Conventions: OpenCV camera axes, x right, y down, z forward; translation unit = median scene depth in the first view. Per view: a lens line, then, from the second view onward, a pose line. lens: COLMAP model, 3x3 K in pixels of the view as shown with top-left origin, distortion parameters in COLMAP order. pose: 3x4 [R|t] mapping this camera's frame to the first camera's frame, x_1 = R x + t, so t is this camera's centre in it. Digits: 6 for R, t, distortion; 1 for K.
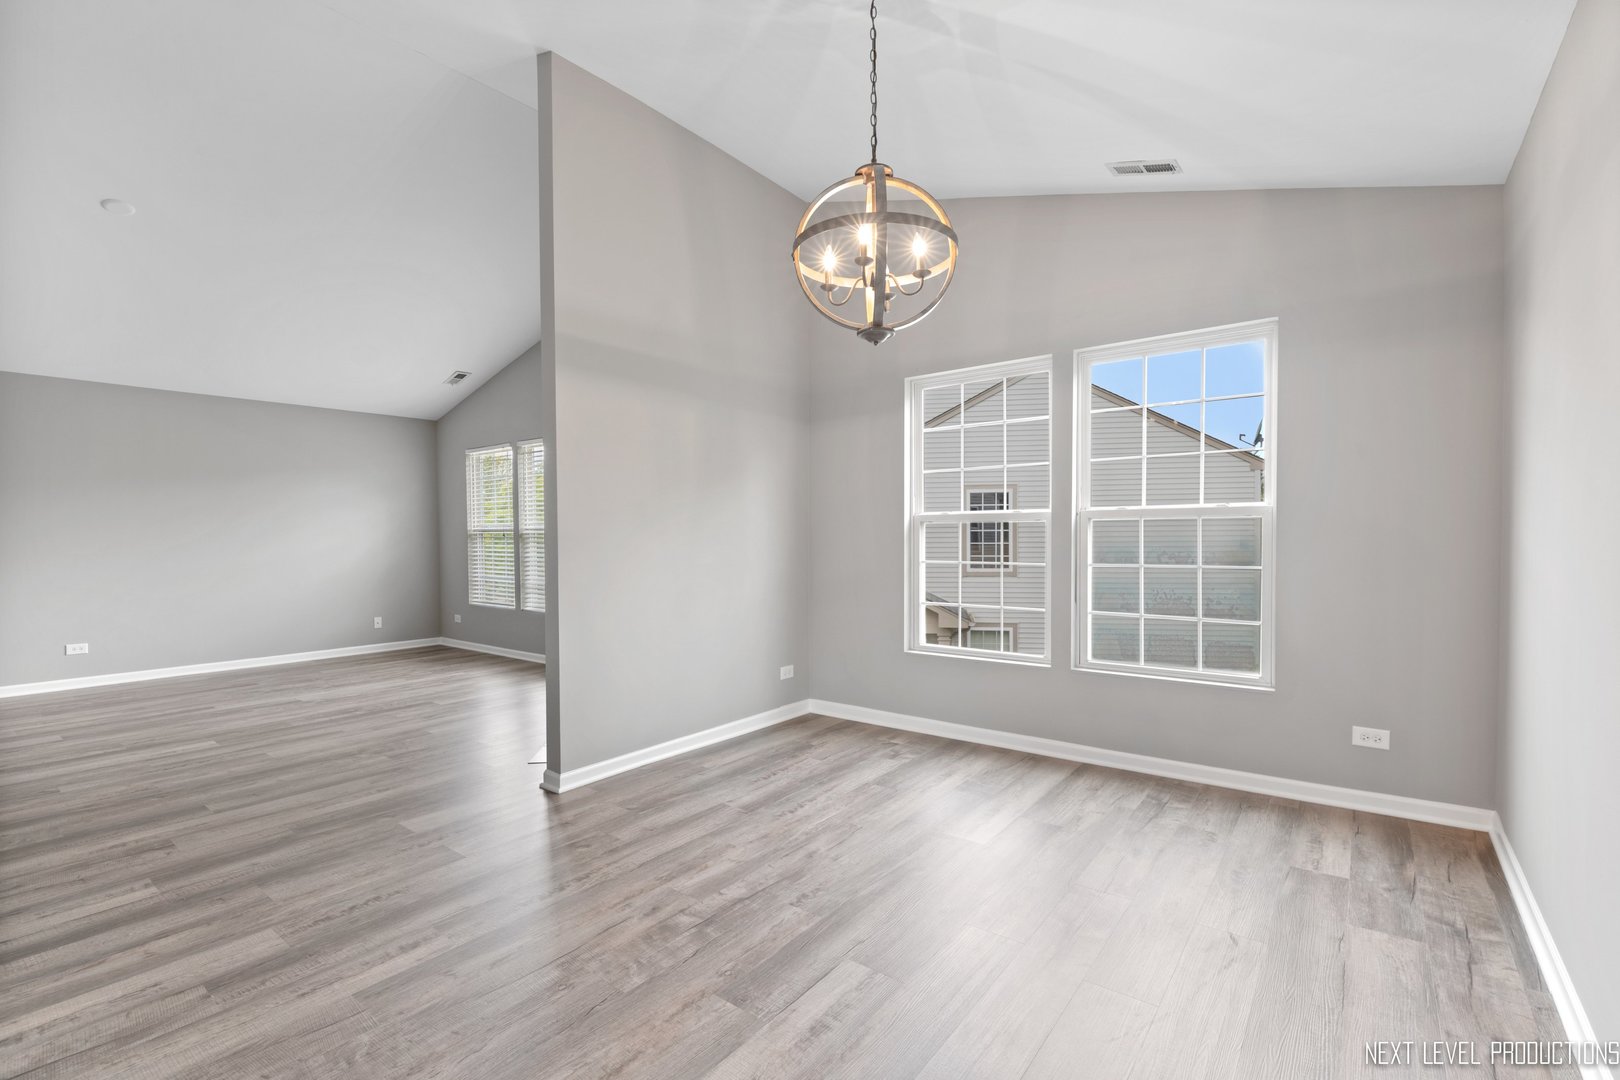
lens RADIAL K [[702.8, 0, 807.0], [0, 702.8, 552.6], [0, 0, 1]] dist [-0.002328, -0.000362]
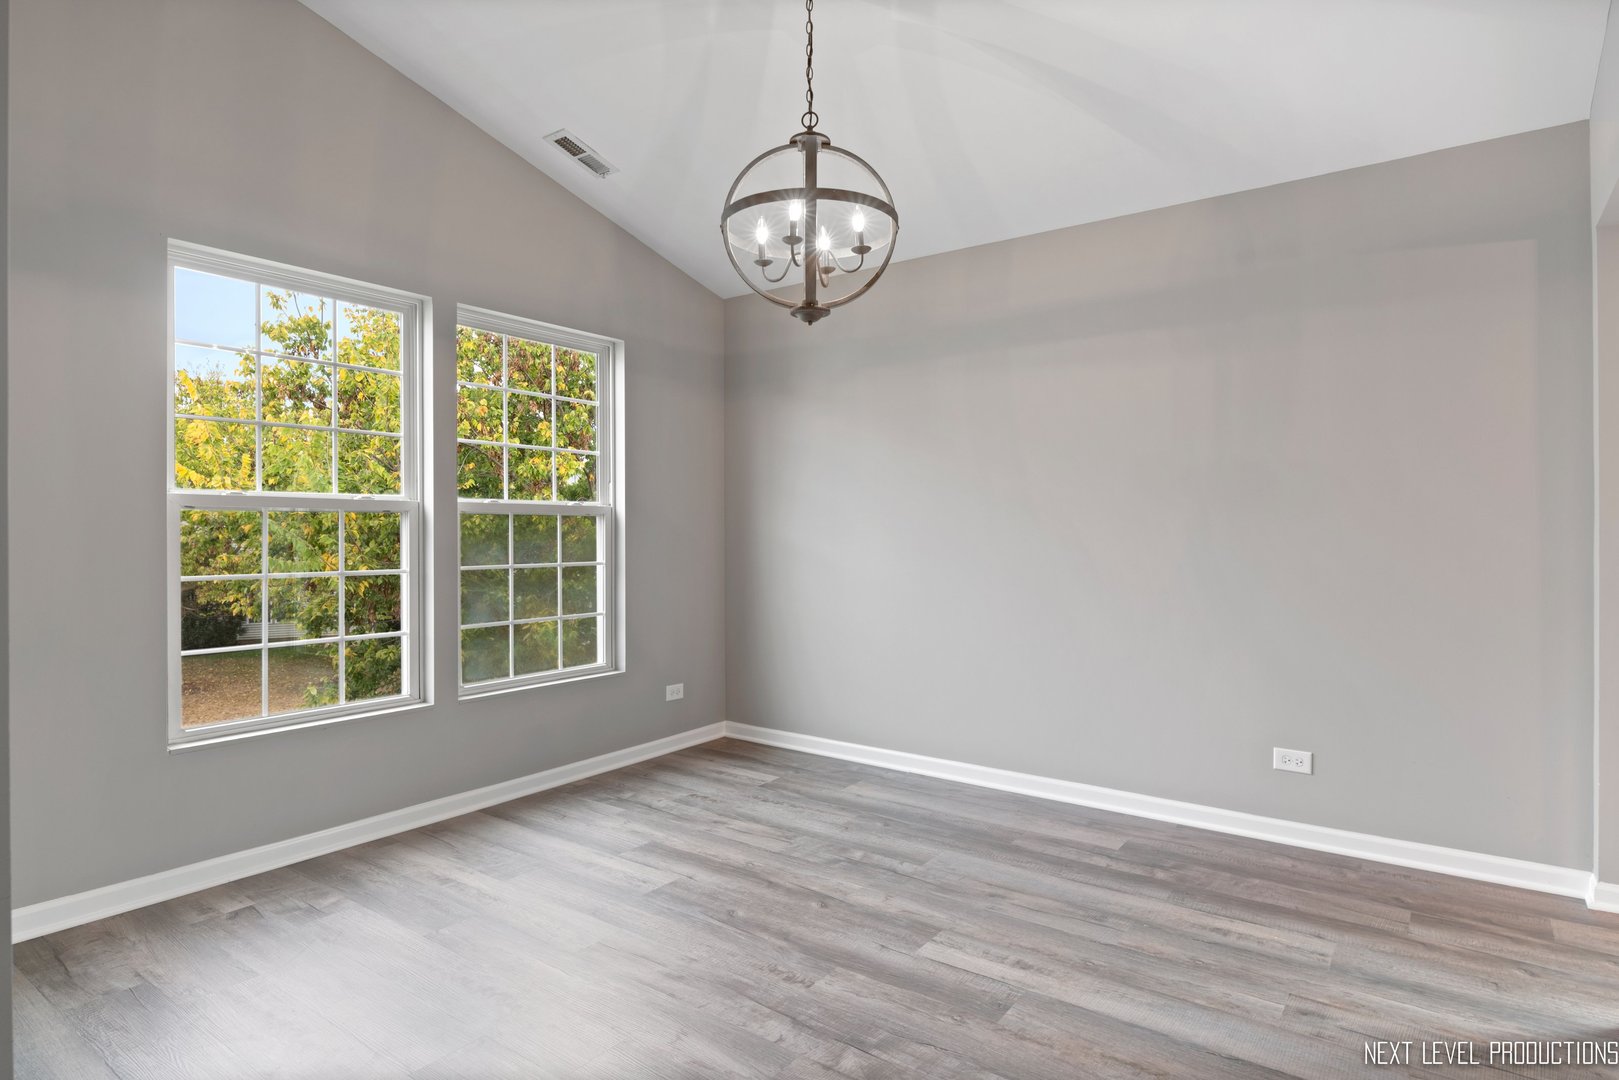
lens RADIAL K [[890.2, 0, 809.5], [0, 890.2, 540.0], [0, 0, 1]] dist [0.001211, -0.000126]
pose [[-0.034452, -0.002930, 0.999402, -0.856091], [0.023666, 0.999713, 0.003747, -0.013864], [-0.999126, 0.023781, -0.034373, 0.837419]]
